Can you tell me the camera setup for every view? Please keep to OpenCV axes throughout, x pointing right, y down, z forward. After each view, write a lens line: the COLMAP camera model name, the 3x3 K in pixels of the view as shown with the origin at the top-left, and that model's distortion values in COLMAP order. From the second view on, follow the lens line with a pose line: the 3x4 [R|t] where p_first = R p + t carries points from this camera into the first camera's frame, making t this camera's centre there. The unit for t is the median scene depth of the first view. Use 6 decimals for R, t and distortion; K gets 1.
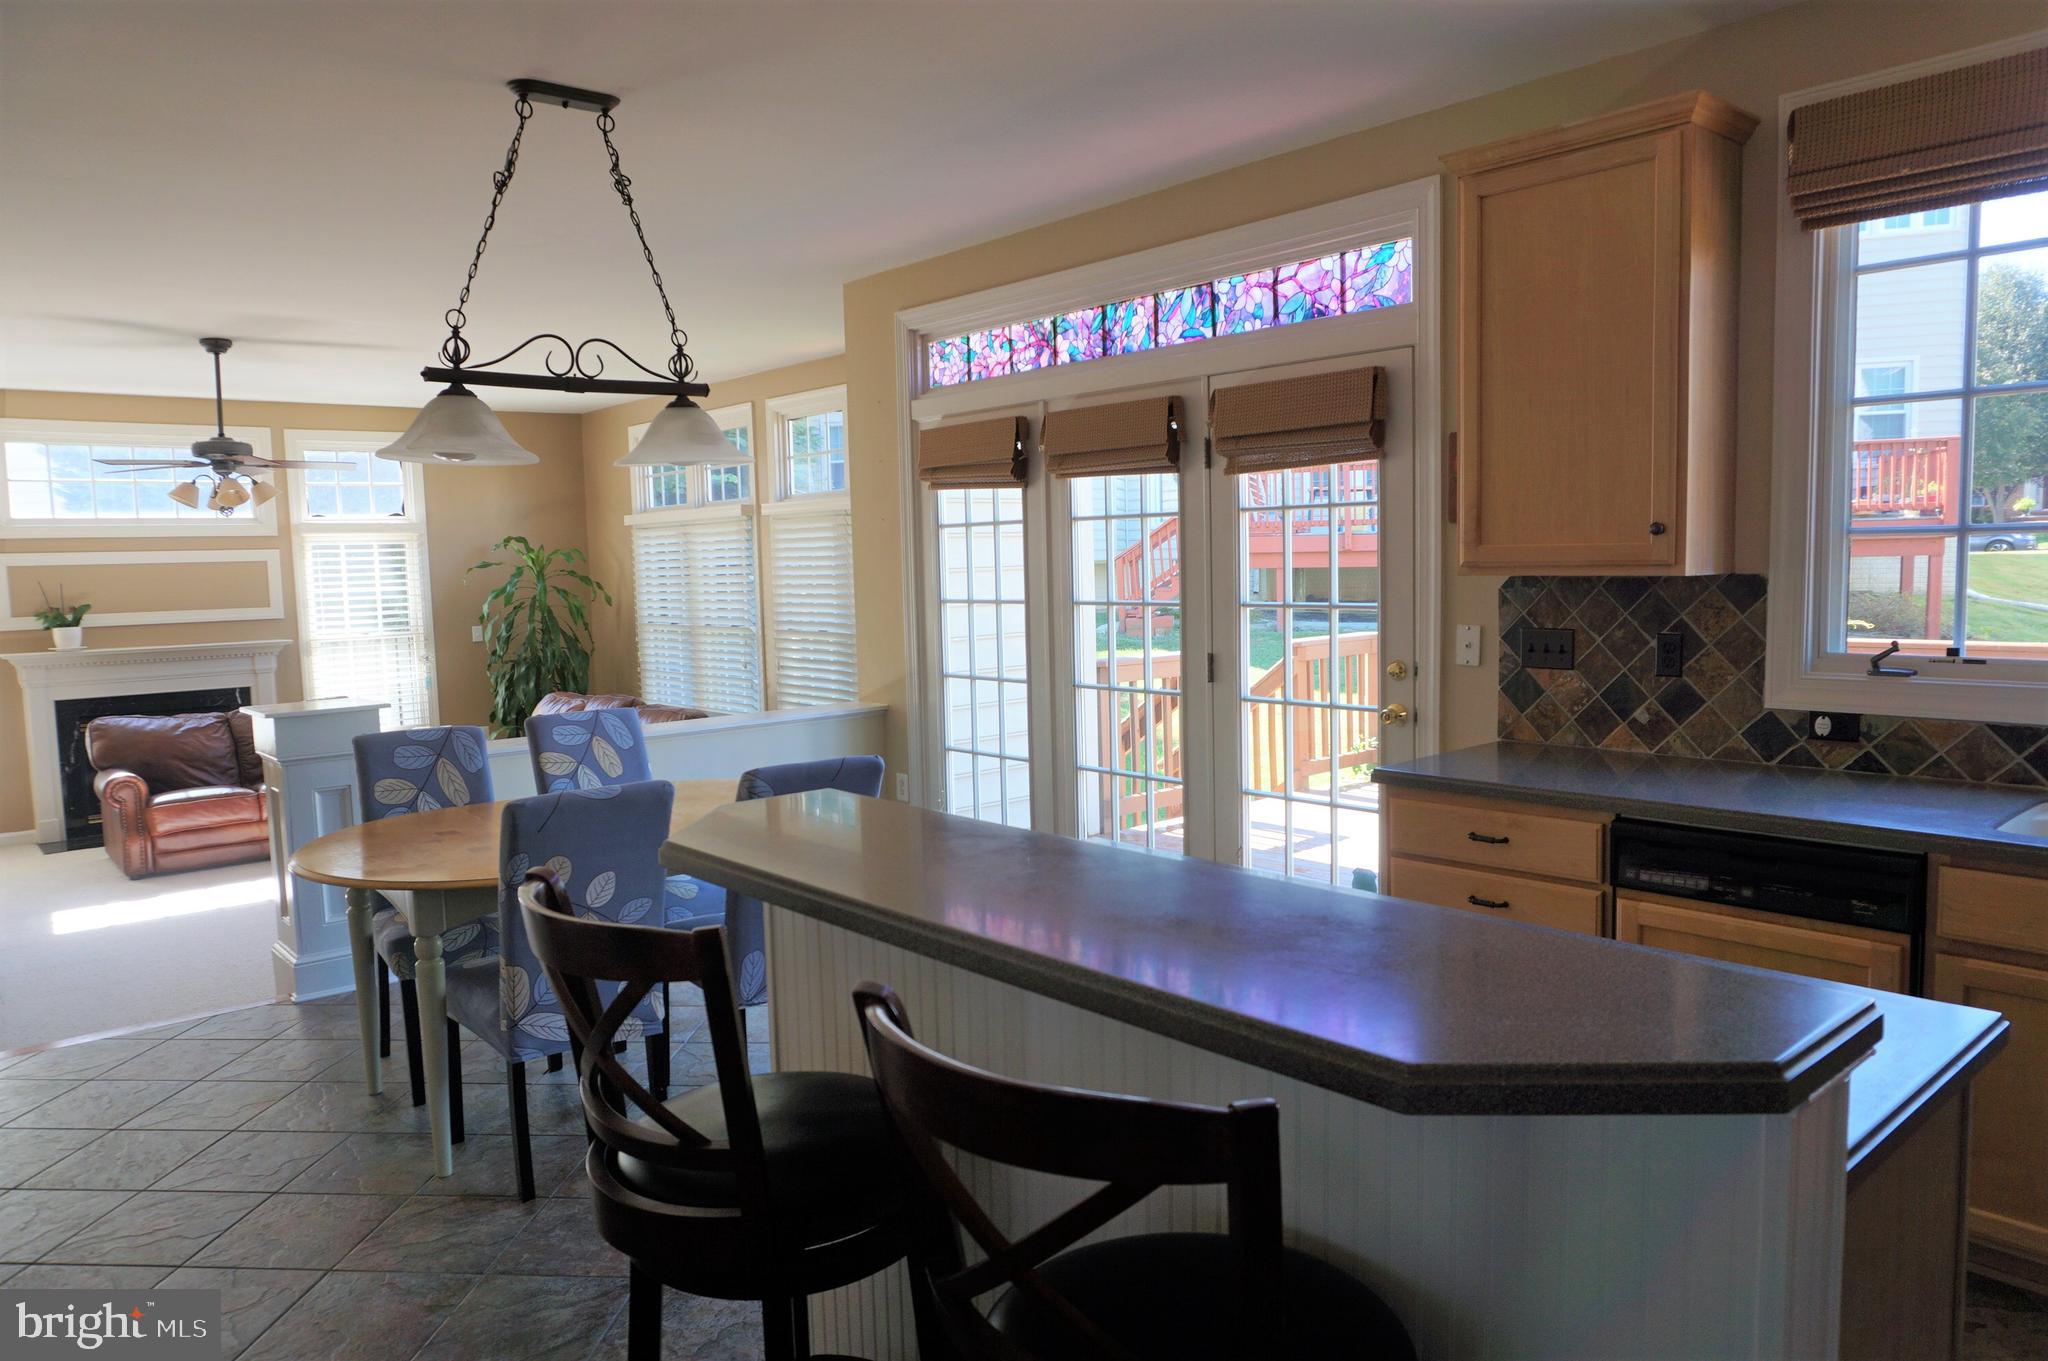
lens RADIAL K [[1368.5, 0, 1021.7], [0, 1368.5, 683.4], [0, 0, 1]] dist [-0.052933, 0.038856]
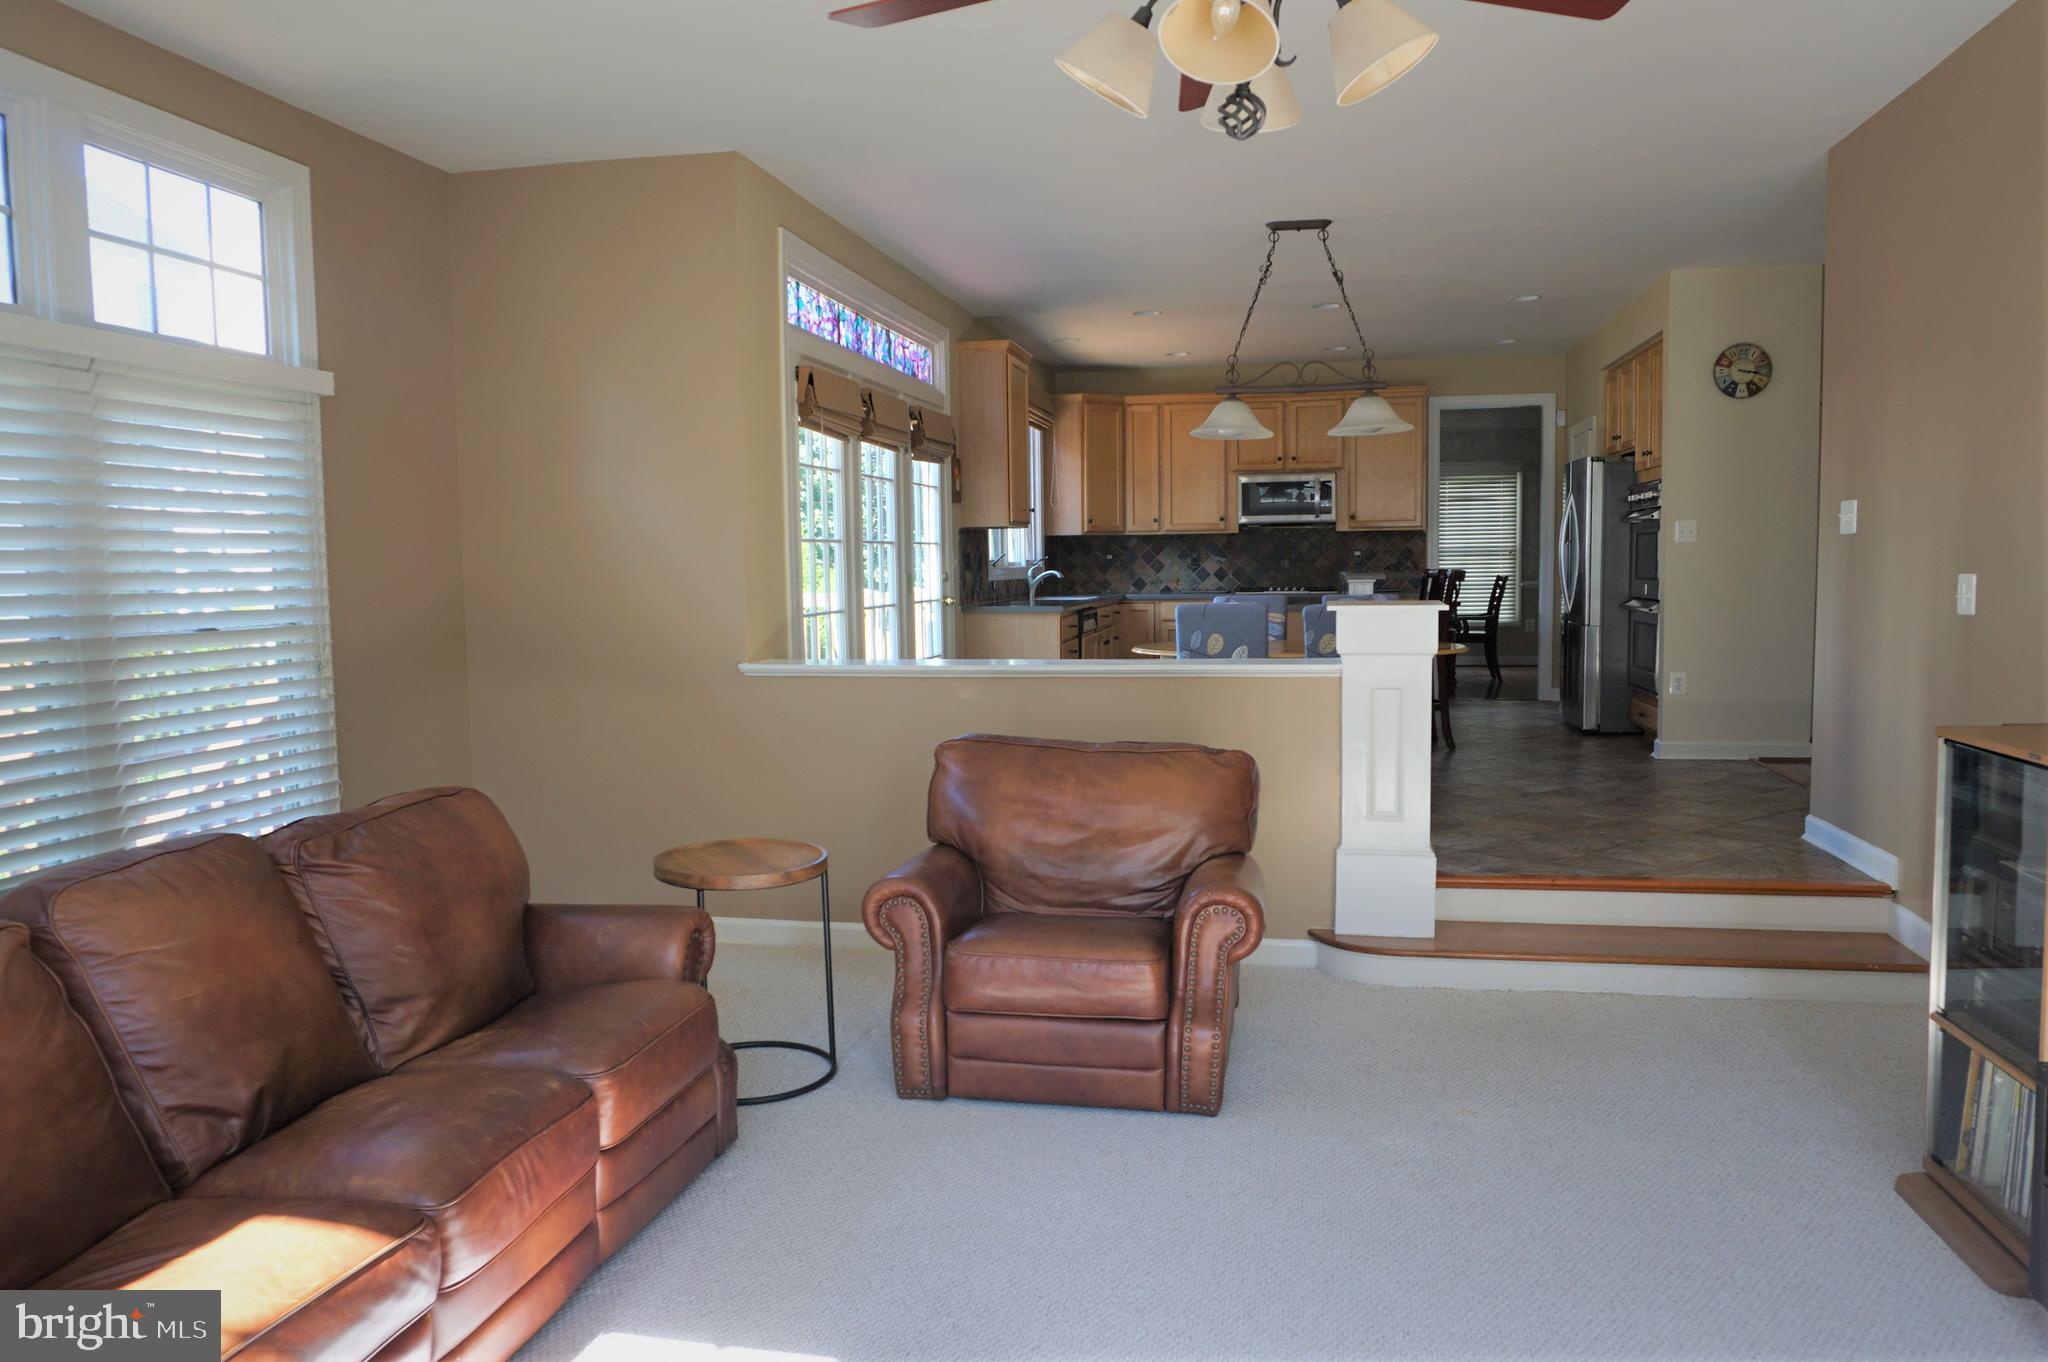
lens RADIAL K [[1423.8, 0, 1024.0], [0, 1423.8, 681.0], [0, 0, 1]] dist [-0.049866, 0.042177]
pose [[-0.605865, -0.033317, 0.794869, -1.246423], [0.103352, 0.987360, 0.120162, -0.084414], [-0.788825, 0.154953, -0.594764, 1.919310]]
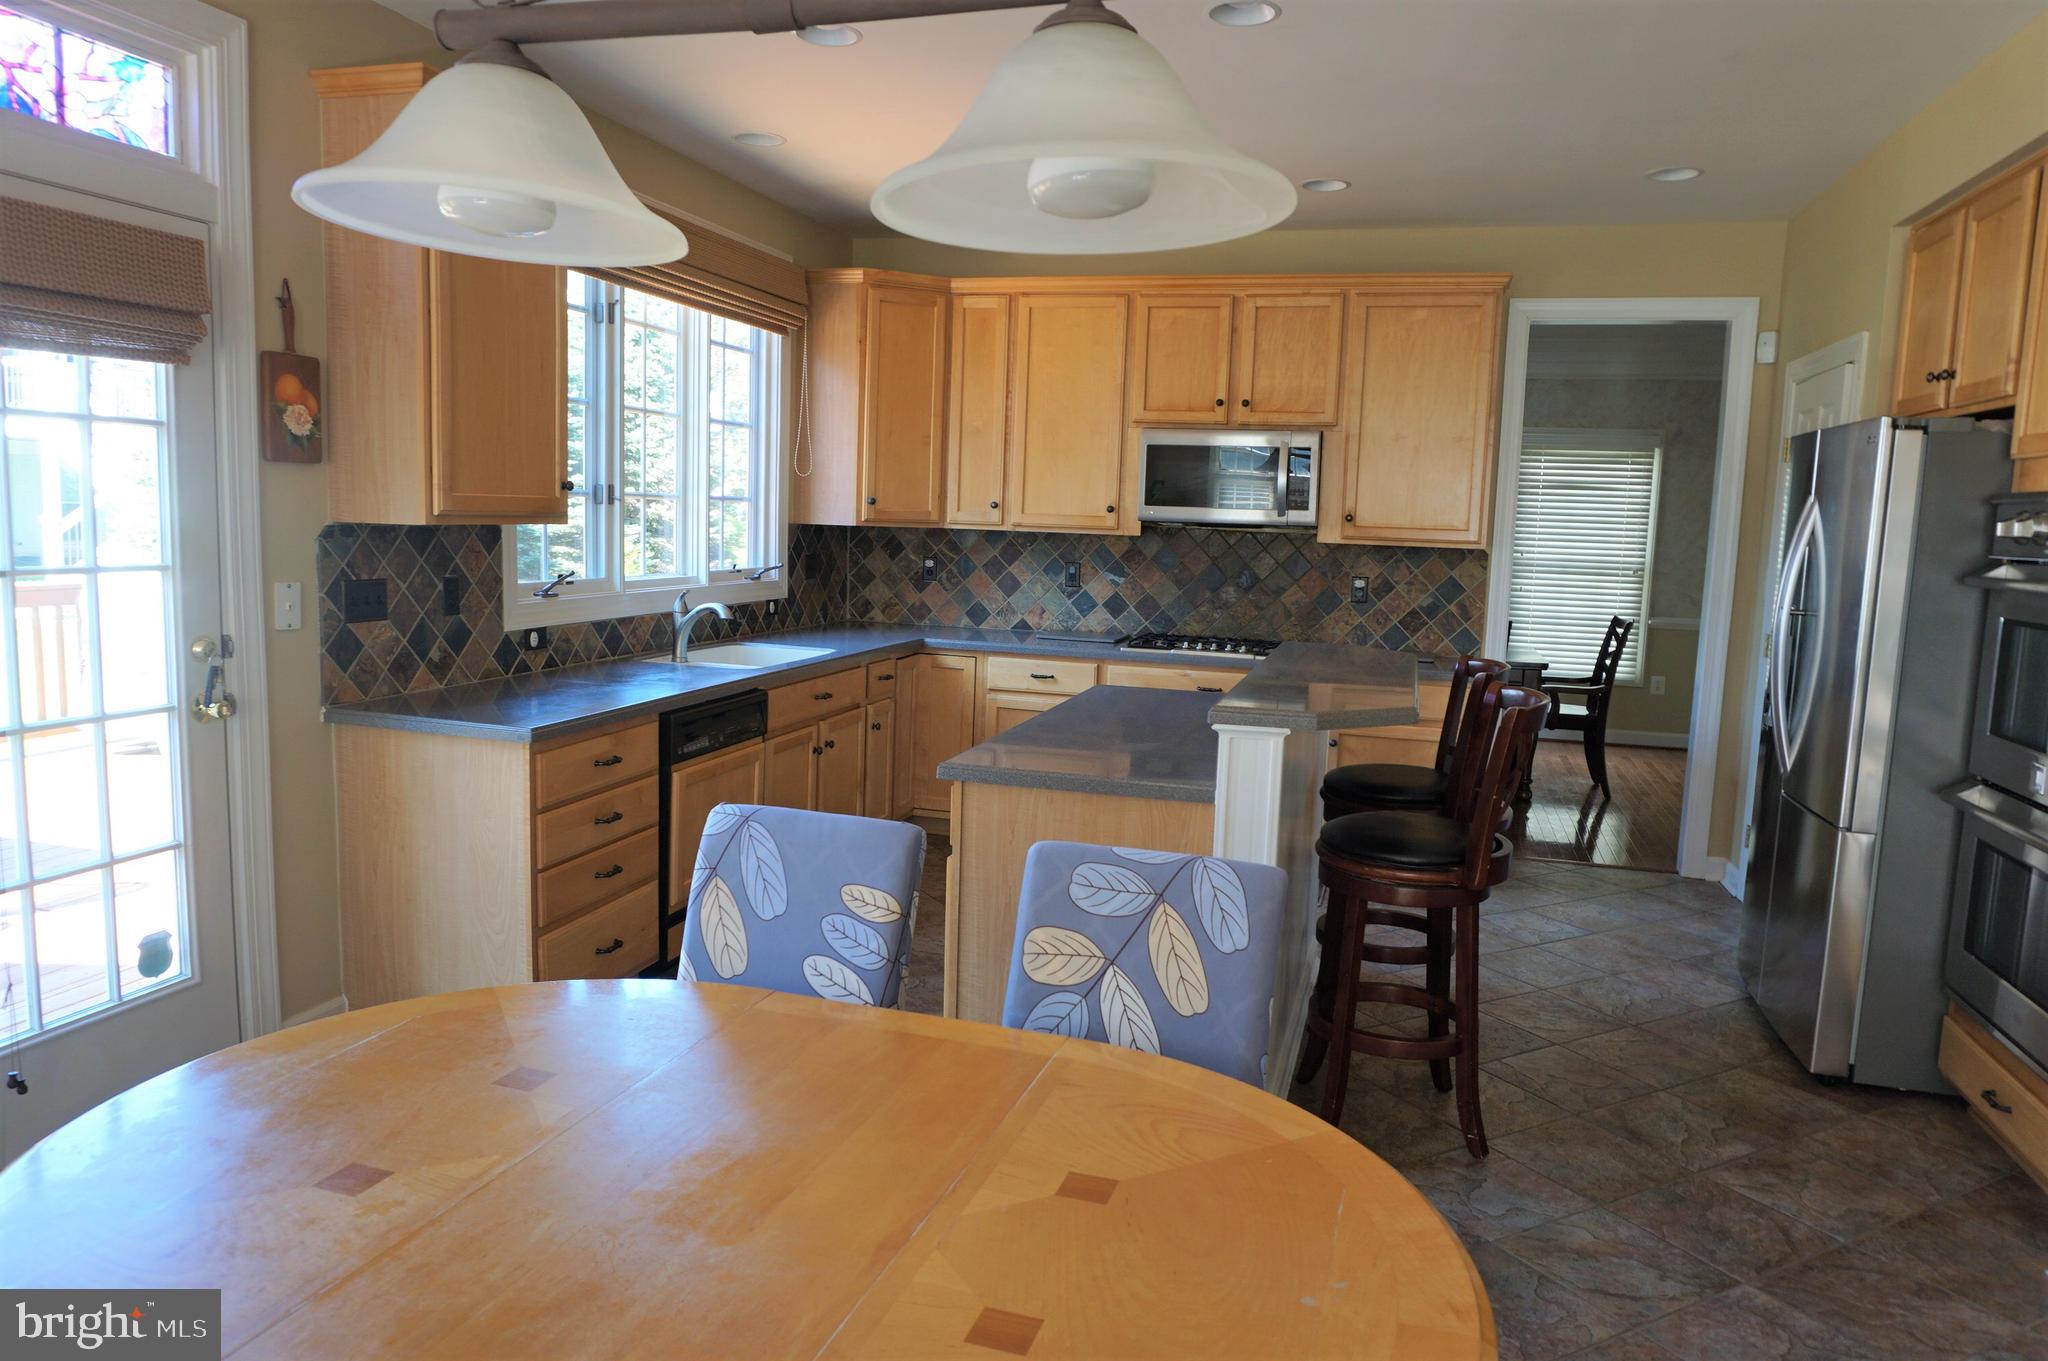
lens RADIAL K [[1368.5, 0, 1021.7], [0, 1368.5, 683.4], [0, 0, 1]] dist [-0.052933, 0.038856]
pose [[-0.540058, -0.099712, 0.835700, -0.547364], [0.058436, 0.986118, 0.155423, -0.073549], [-0.839597, 0.132773, -0.526734, 0.923011]]
